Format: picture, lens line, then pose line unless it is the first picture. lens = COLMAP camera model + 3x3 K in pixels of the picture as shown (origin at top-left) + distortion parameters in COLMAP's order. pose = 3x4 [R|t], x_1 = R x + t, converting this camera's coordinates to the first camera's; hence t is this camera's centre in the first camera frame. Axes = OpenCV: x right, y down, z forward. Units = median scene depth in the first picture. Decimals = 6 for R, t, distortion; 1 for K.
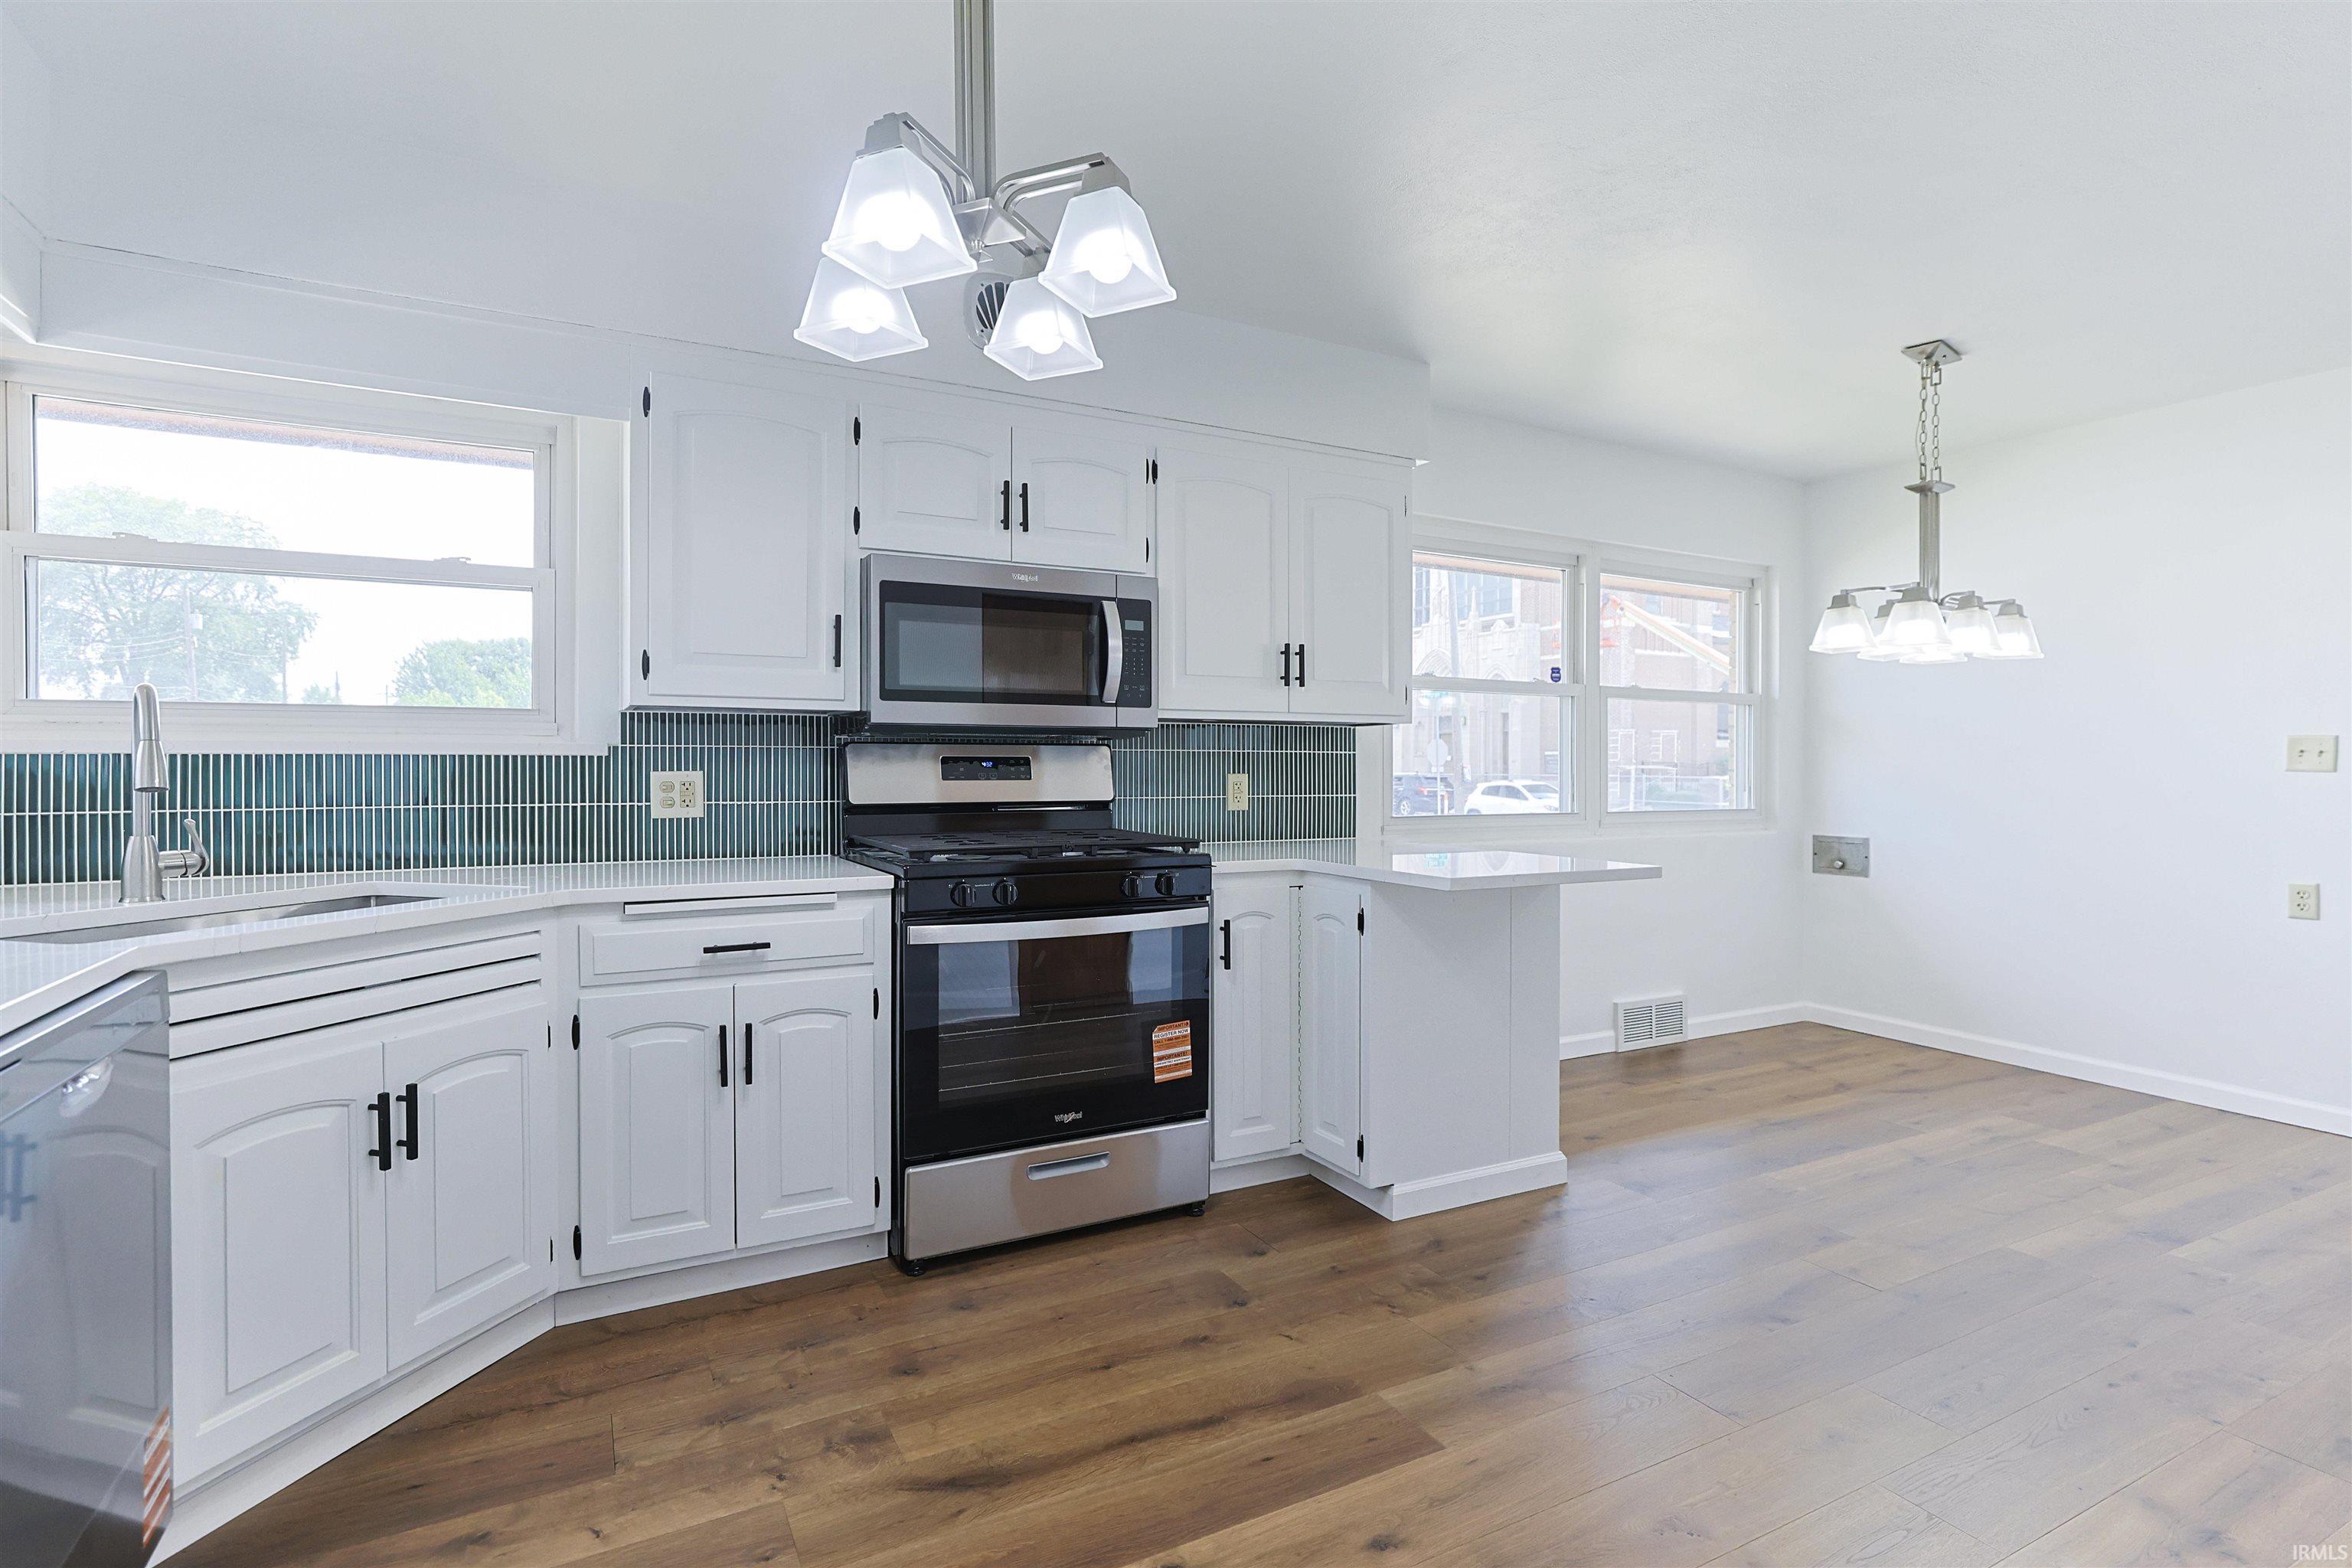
lens RADIAL K [[1135.6, 0, 1170.1], [0, 1135.6, 781.5], [0, 0, 1]] dist [-0.008527, 0.001337]
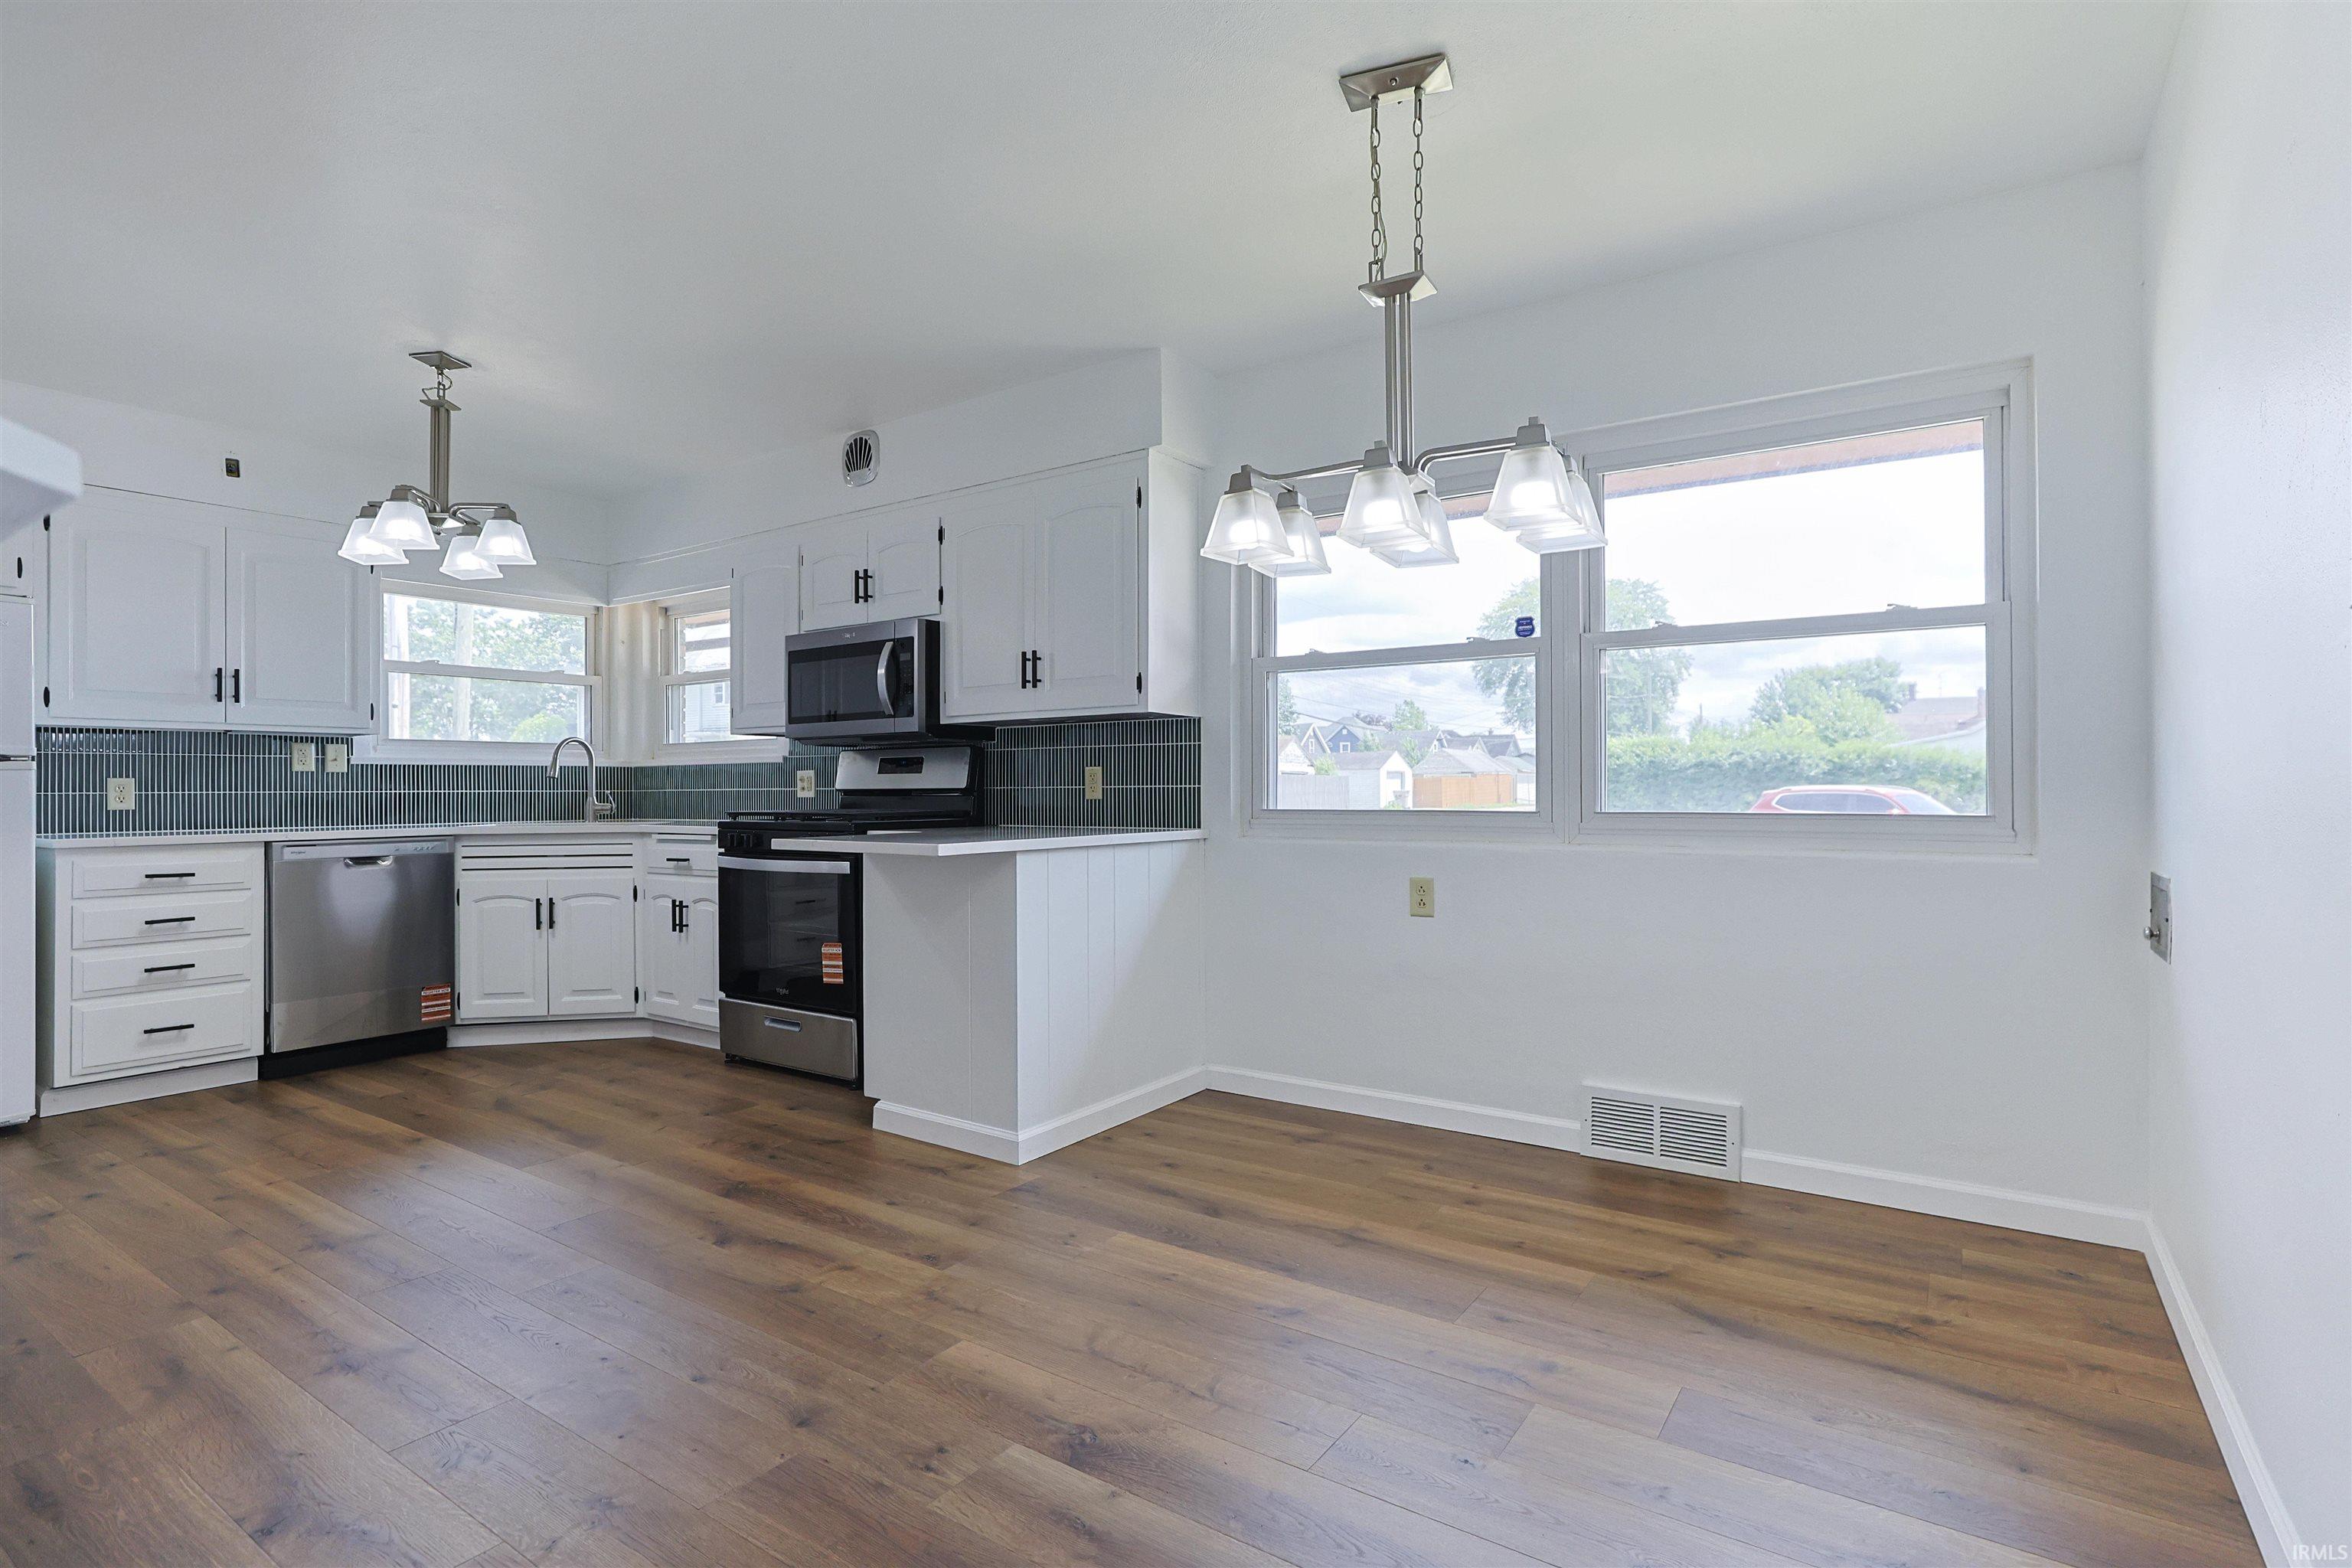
lens RADIAL K [[1135.6, 0, 1171.6], [0, 1135.6, 779.8], [0, 0, 1]] dist [-0.008527, 0.001337]
pose [[0.464432, -0.009164, -0.885561, 1.257770], [-0.003097, 0.999924, -0.011972, 0.022807], [0.885603, 0.008303, 0.464368, 0.627008]]
